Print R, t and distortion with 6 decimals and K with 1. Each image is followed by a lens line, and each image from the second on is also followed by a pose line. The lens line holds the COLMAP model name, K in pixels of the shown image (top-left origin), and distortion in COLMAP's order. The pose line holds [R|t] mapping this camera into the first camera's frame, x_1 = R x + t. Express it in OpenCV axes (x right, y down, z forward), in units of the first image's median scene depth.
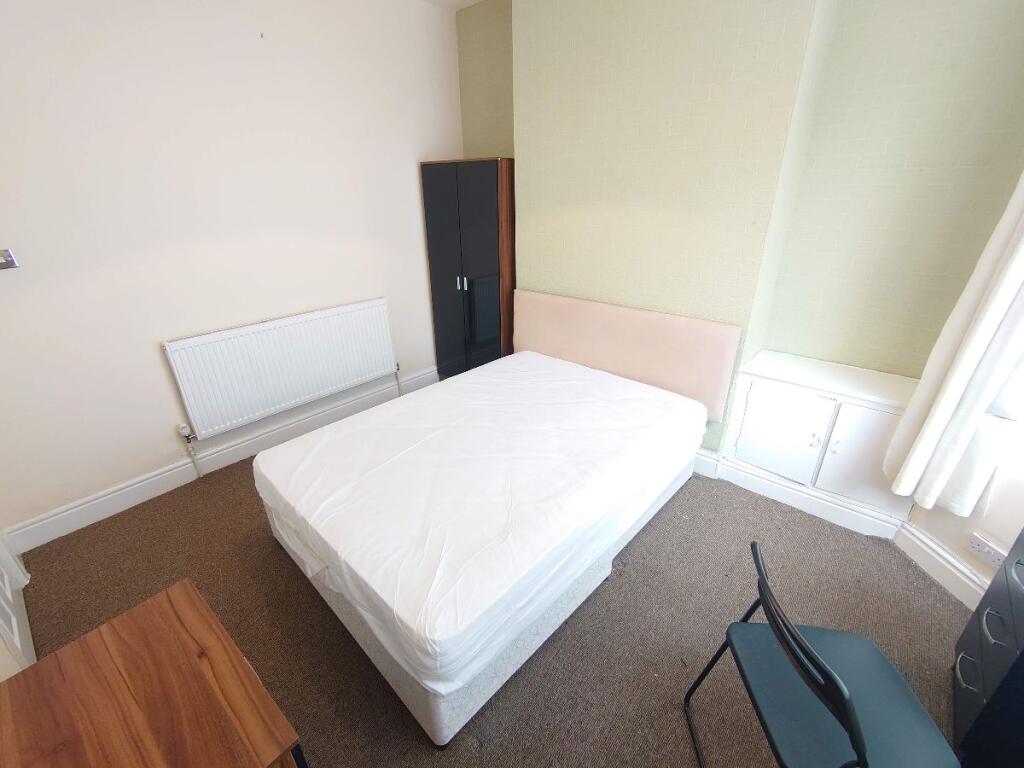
lens RADIAL K [[442.2, 0, 512.0], [0, 442.2, 384.0], [0, 0, 1]] dist [-0.000356, -0.000475]
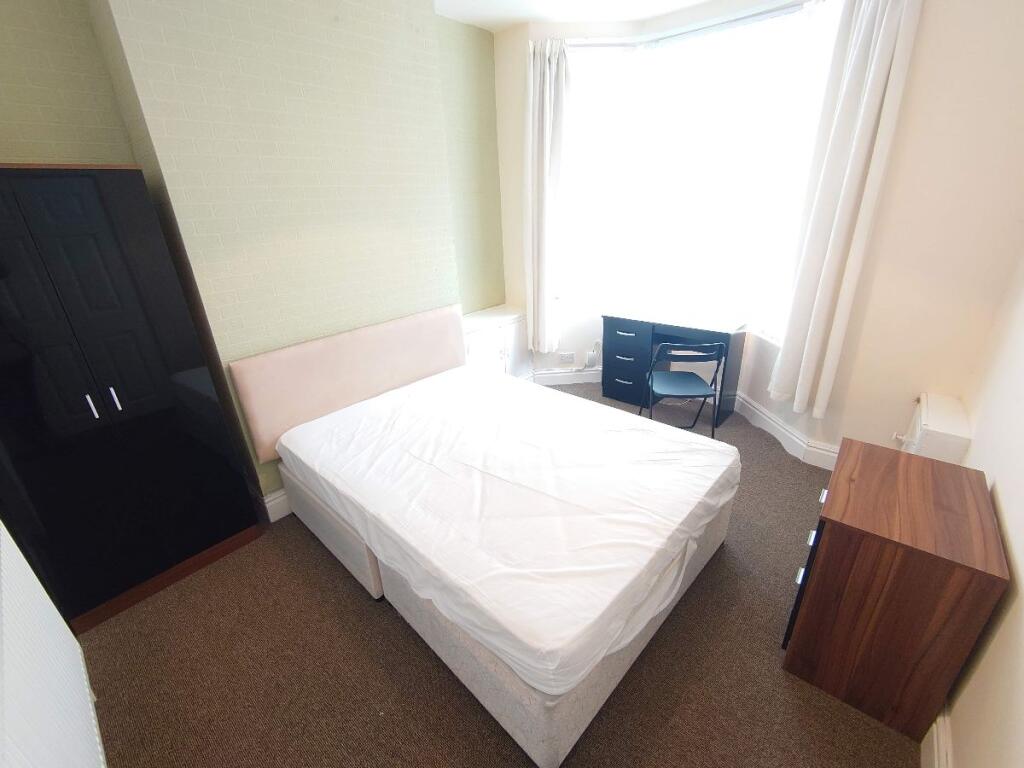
lens RADIAL K [[442.2, 0, 512.0], [0, 442.2, 384.0], [0, 0, 1]] dist [-0.000356, -0.000475]
pose [[0.012172, -0.372114, 0.928107, -1.130084], [0.451983, 0.829990, 0.326847, -0.387982], [-0.891944, 0.415510, 0.178292, 0.921690]]
